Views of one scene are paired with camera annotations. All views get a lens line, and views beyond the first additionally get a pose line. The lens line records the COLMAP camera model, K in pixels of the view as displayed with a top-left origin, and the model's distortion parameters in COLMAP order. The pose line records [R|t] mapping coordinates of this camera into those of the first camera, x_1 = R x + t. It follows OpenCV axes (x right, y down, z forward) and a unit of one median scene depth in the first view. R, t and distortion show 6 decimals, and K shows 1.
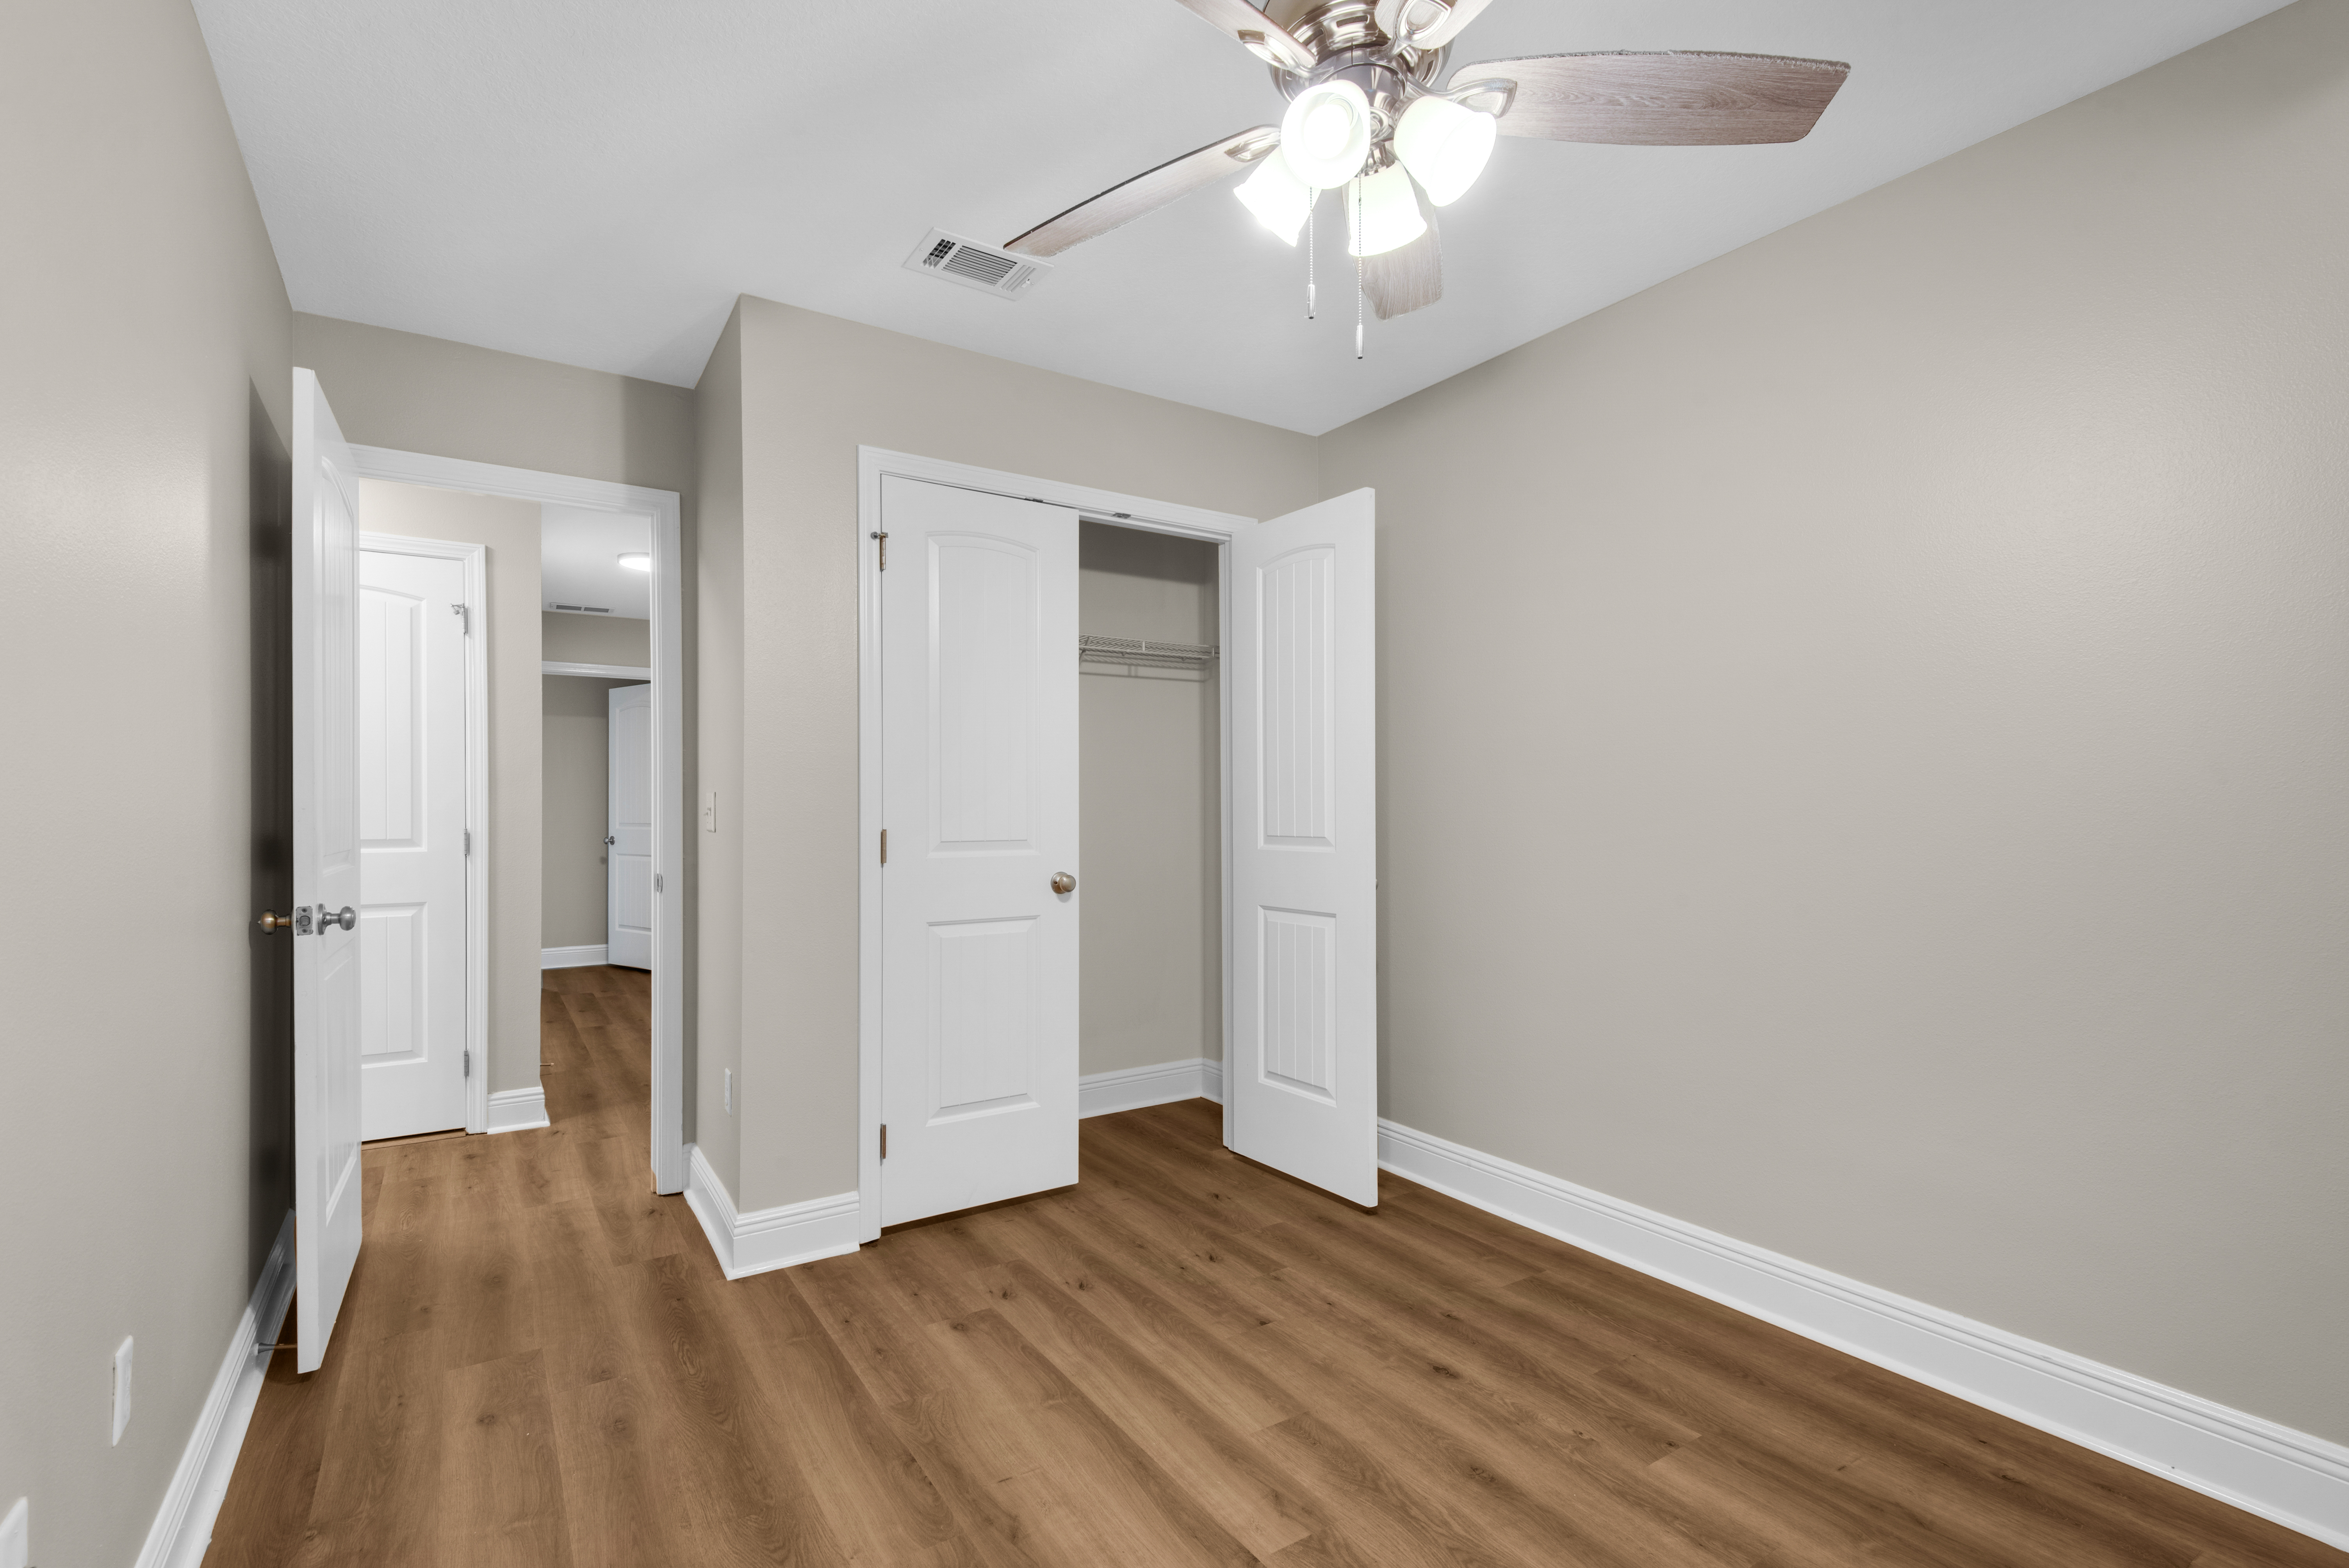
lens RADIAL K [[1069.4, 0, 1171.4], [0, 1069.4, 797.2], [0, 0, 1]] dist [0.033850, -0.019950]
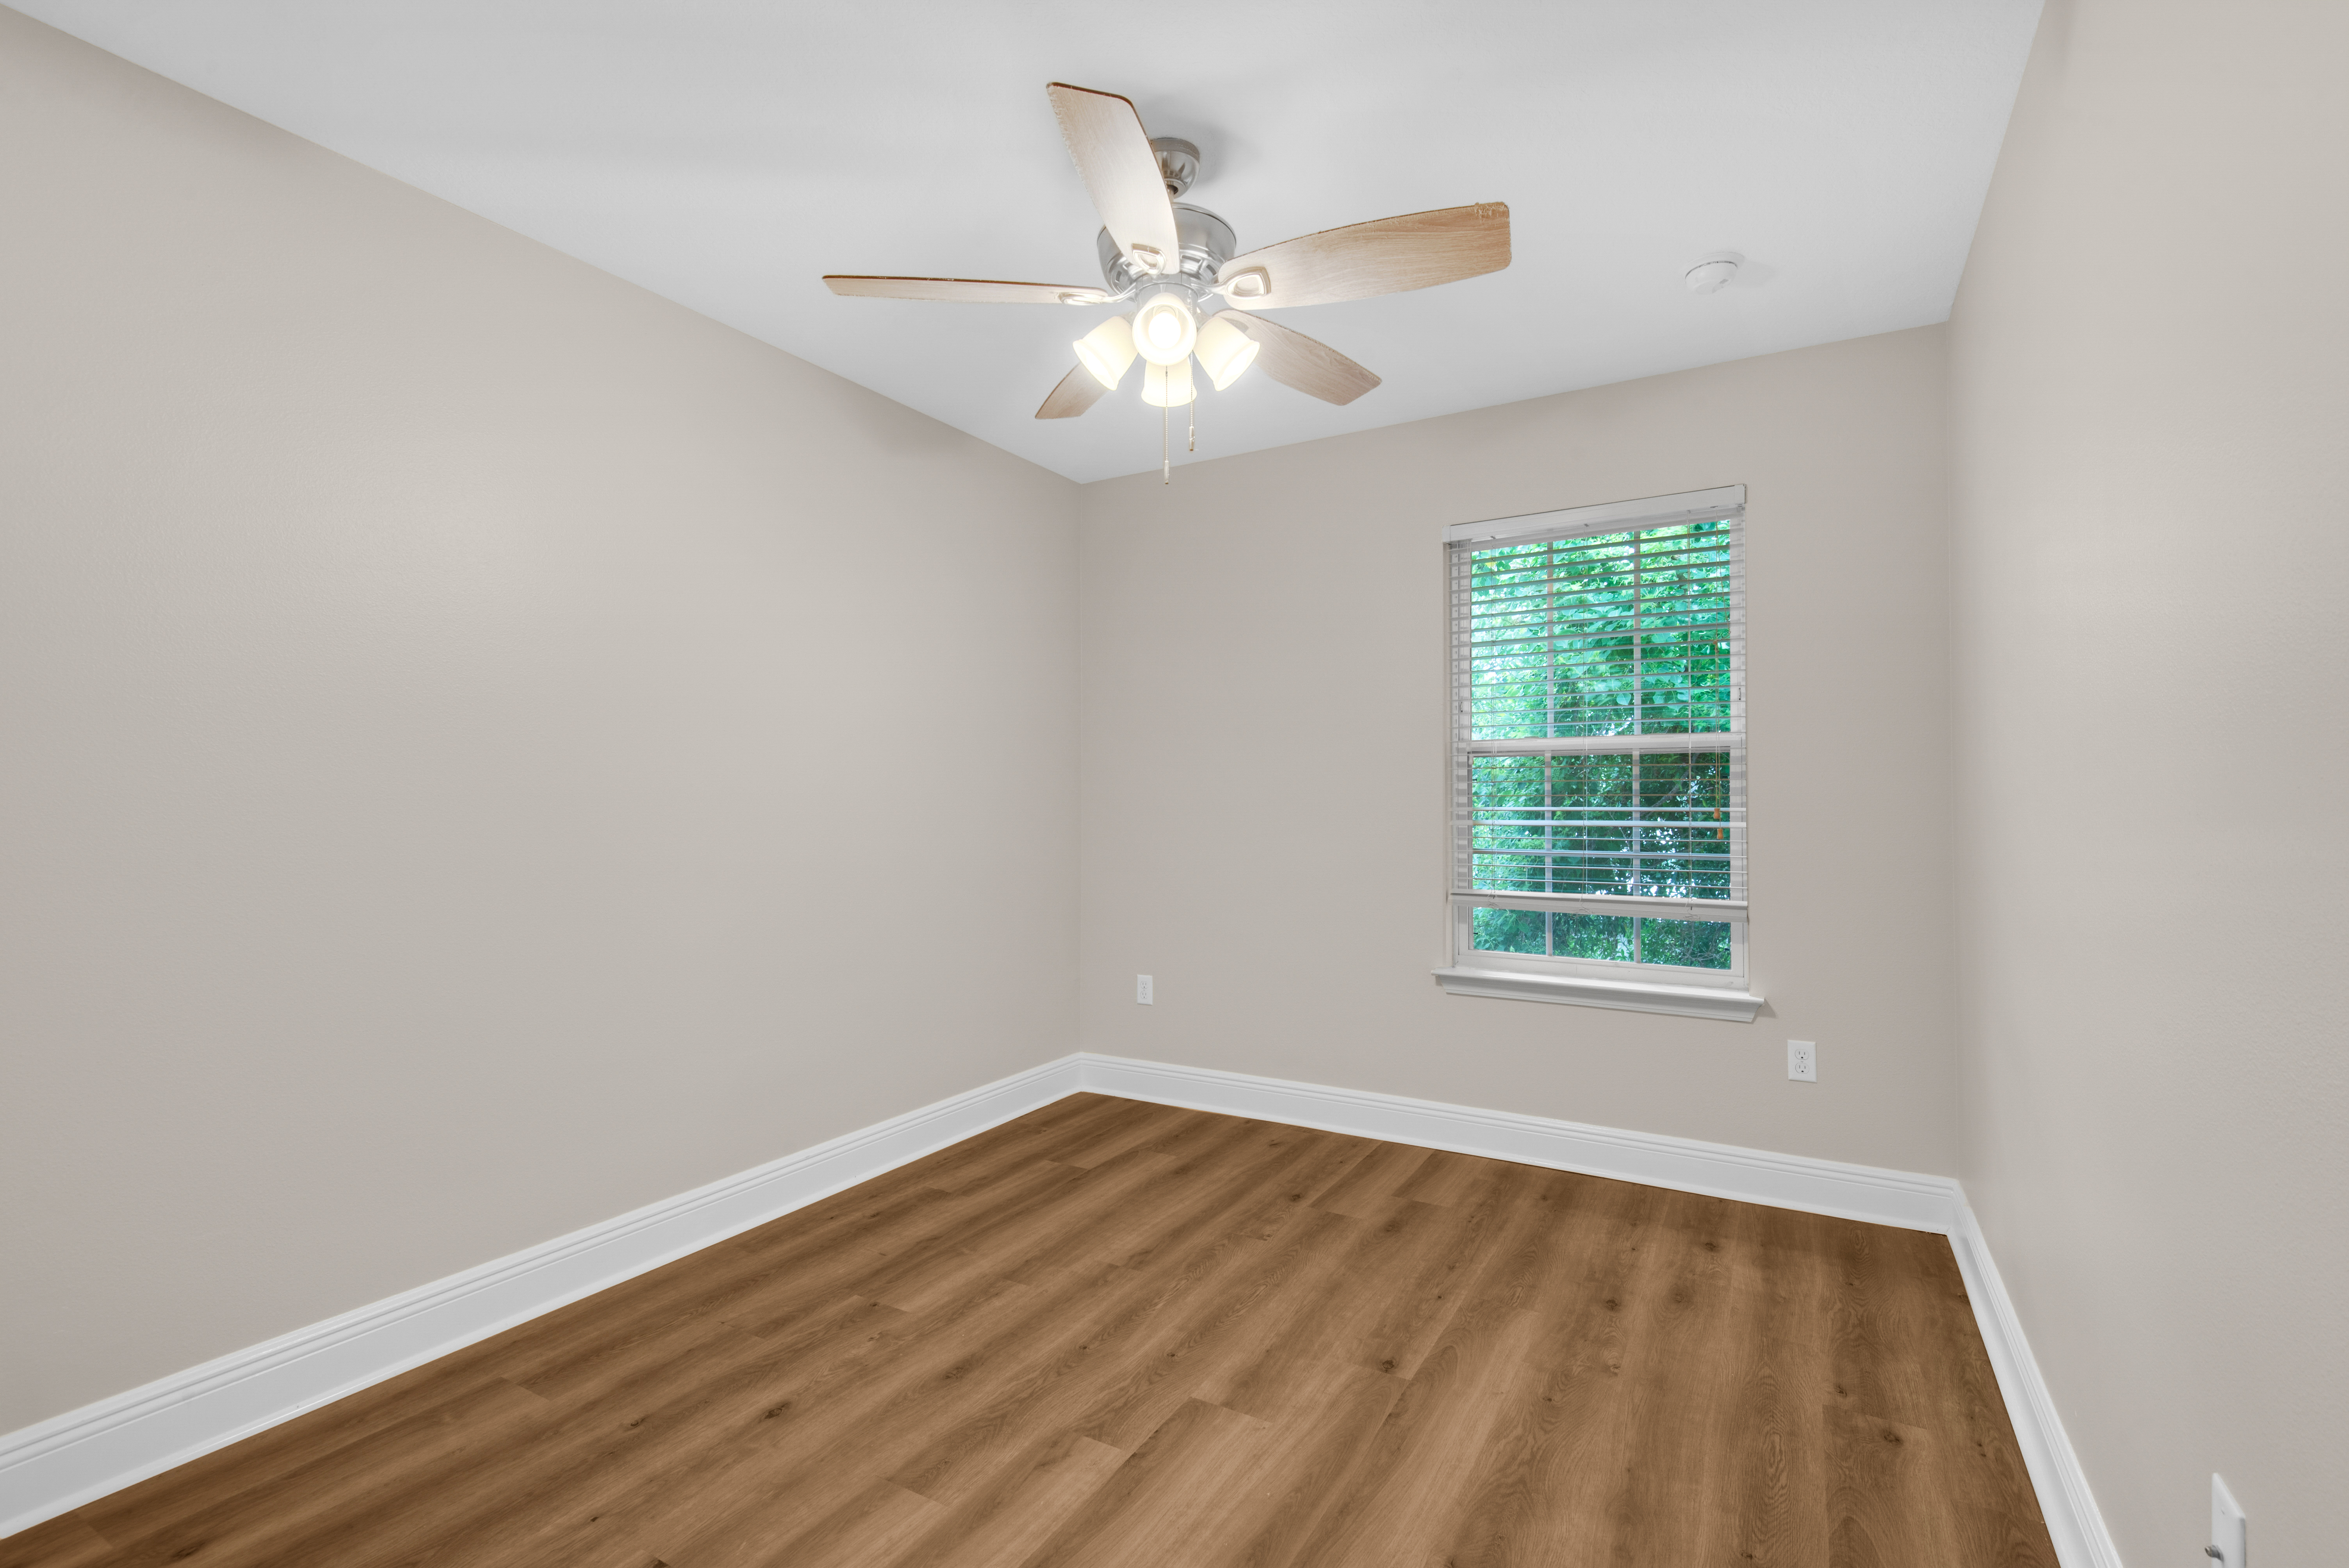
lens RADIAL K [[1069.4, 0, 1171.4], [0, 1069.4, 797.2], [0, 0, 1]] dist [0.033850, -0.019950]
pose [[-0.443263, -0.000301, 0.896392, -0.791966], [-0.008851, 0.999953, -0.004042, 0.005142], [-0.896348, -0.009726, -0.443245, 1.204923]]
